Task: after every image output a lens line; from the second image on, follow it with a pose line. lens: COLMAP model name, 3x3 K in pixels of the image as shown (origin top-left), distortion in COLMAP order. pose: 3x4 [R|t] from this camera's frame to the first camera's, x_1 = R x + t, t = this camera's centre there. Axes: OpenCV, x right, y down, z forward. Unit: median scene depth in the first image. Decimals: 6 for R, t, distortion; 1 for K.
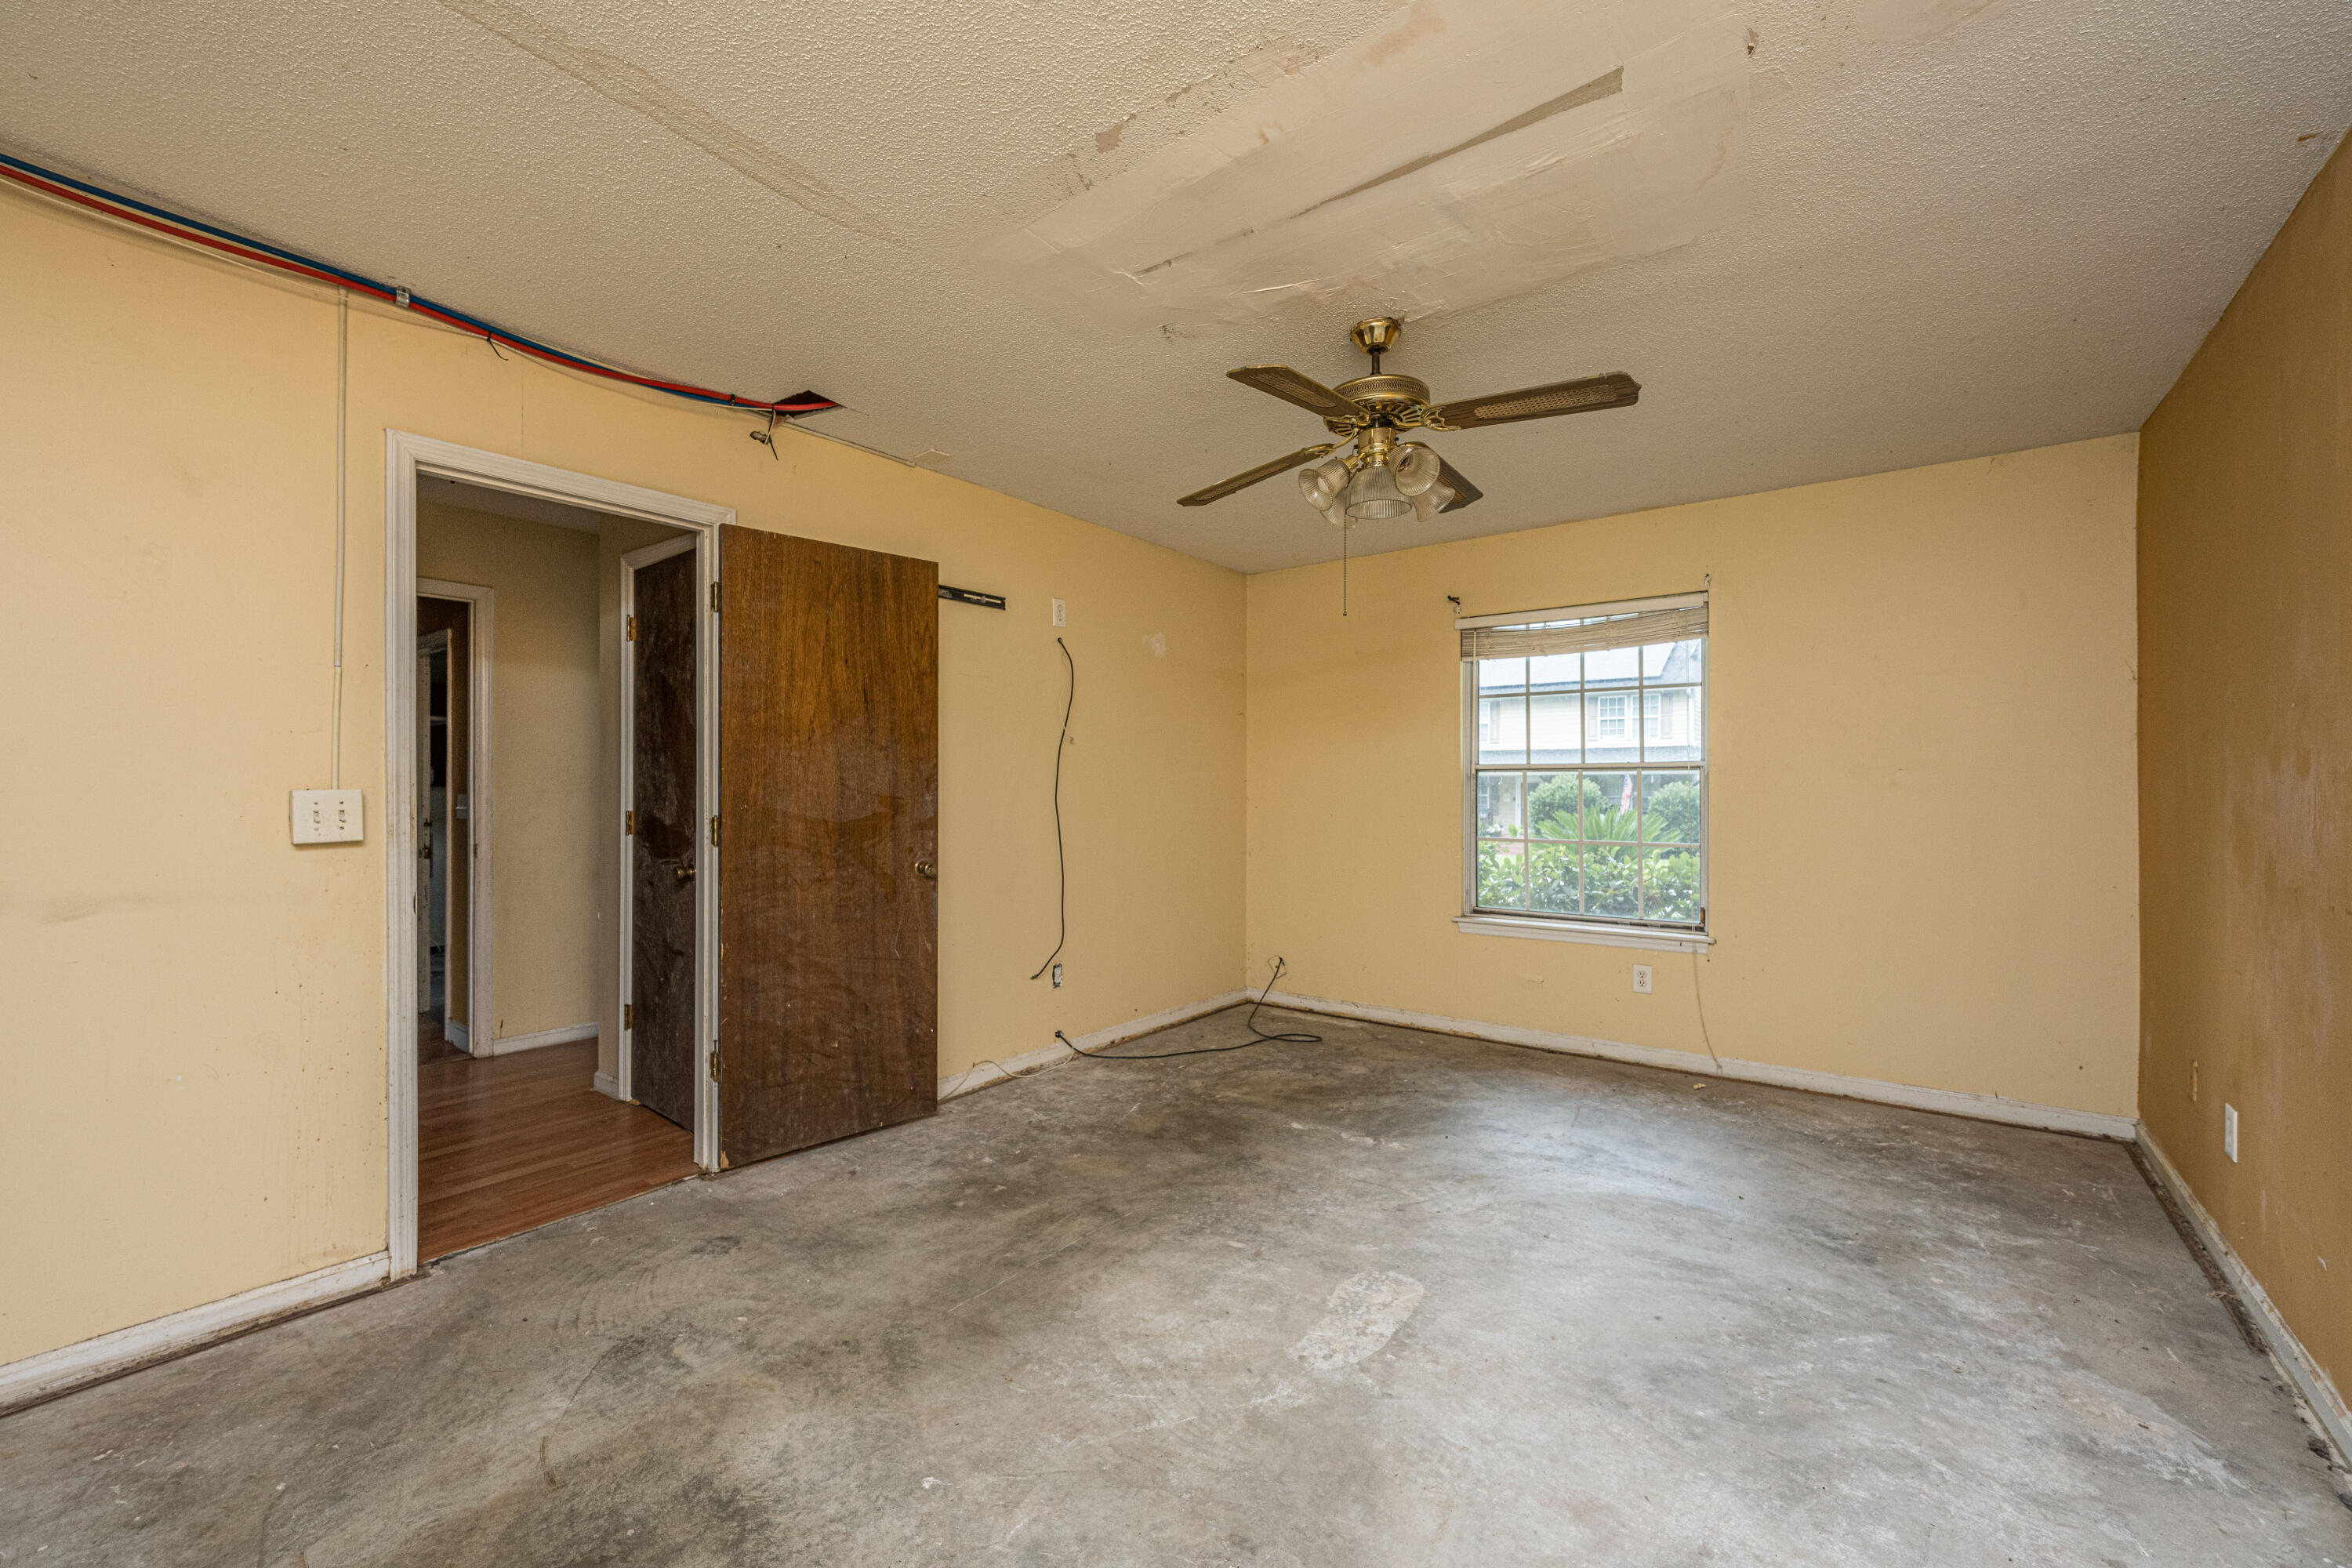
lens RADIAL K [[937.2, 0, 1183.6], [0, 937.2, 782.8], [0, 0, 1]] dist [0.000631, 0.000231]
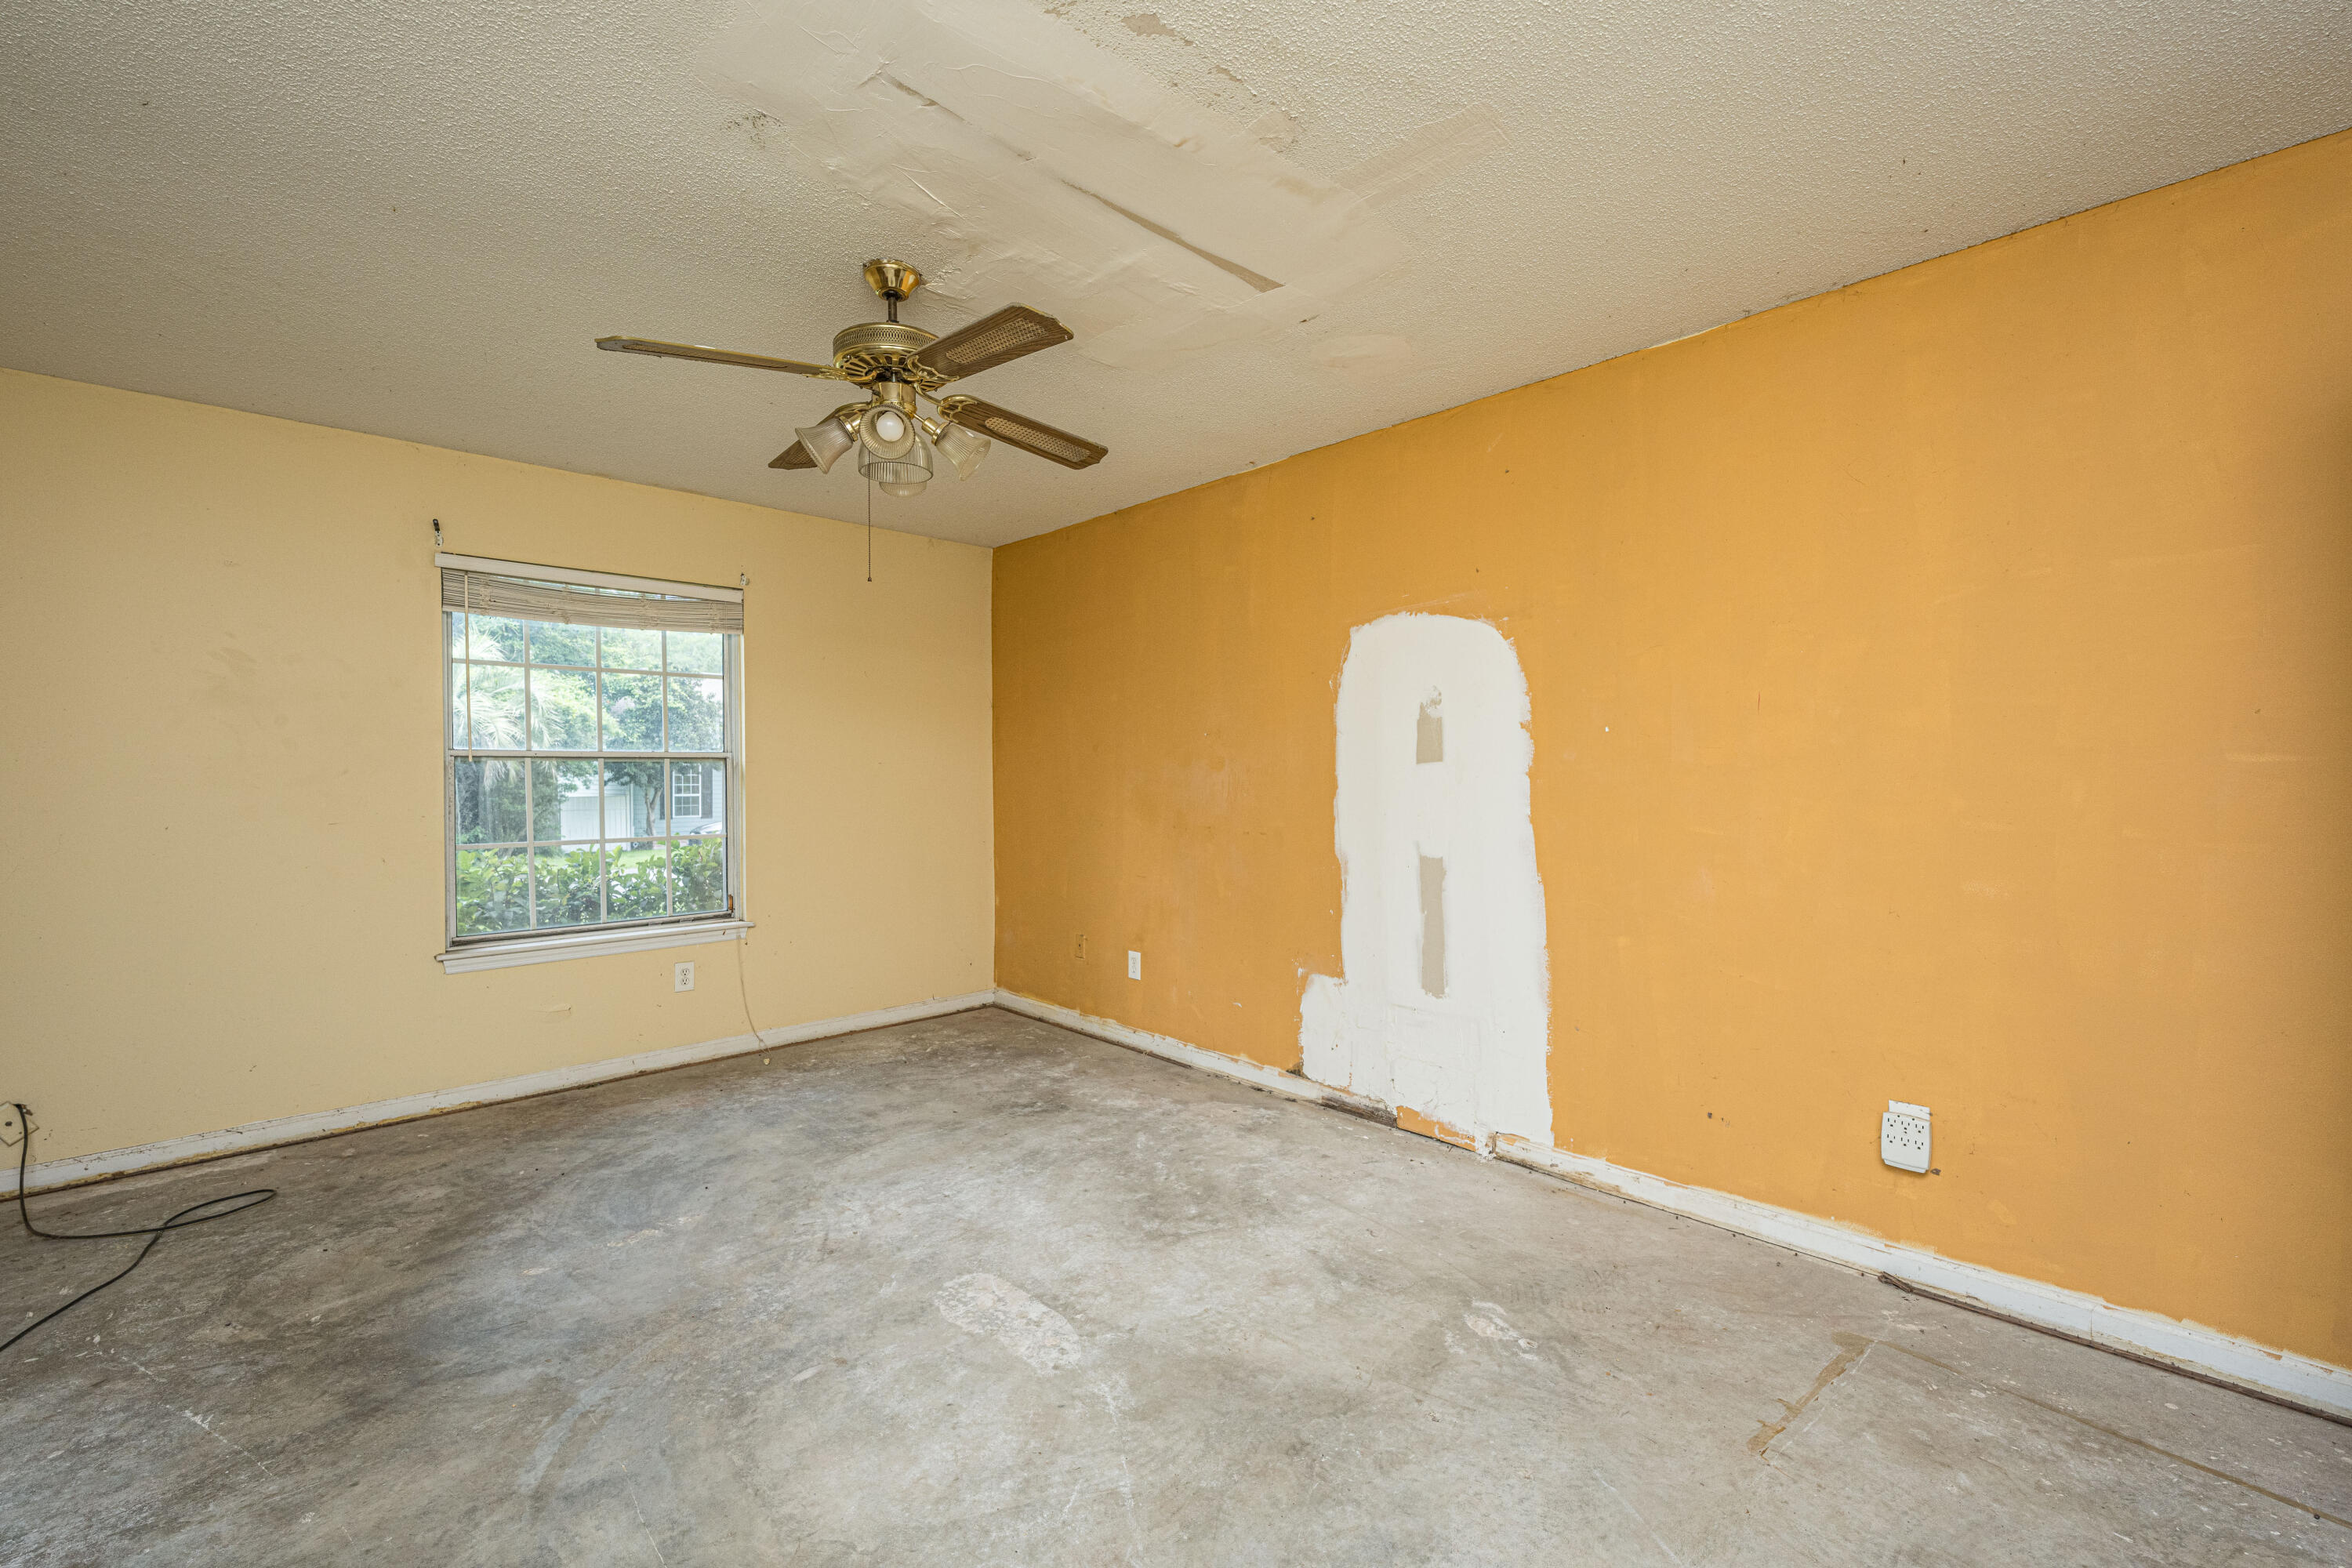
lens RADIAL K [[937.2, 0, 1180.4], [0, 937.2, 782.2], [0, 0, 1]] dist [0.000631, 0.000231]
pose [[0.188646, -0.008754, 0.982006, -0.477648], [0.000728, 0.999961, 0.008774, 0.000536], [-0.982045, -0.000940, 0.188645, 0.416638]]
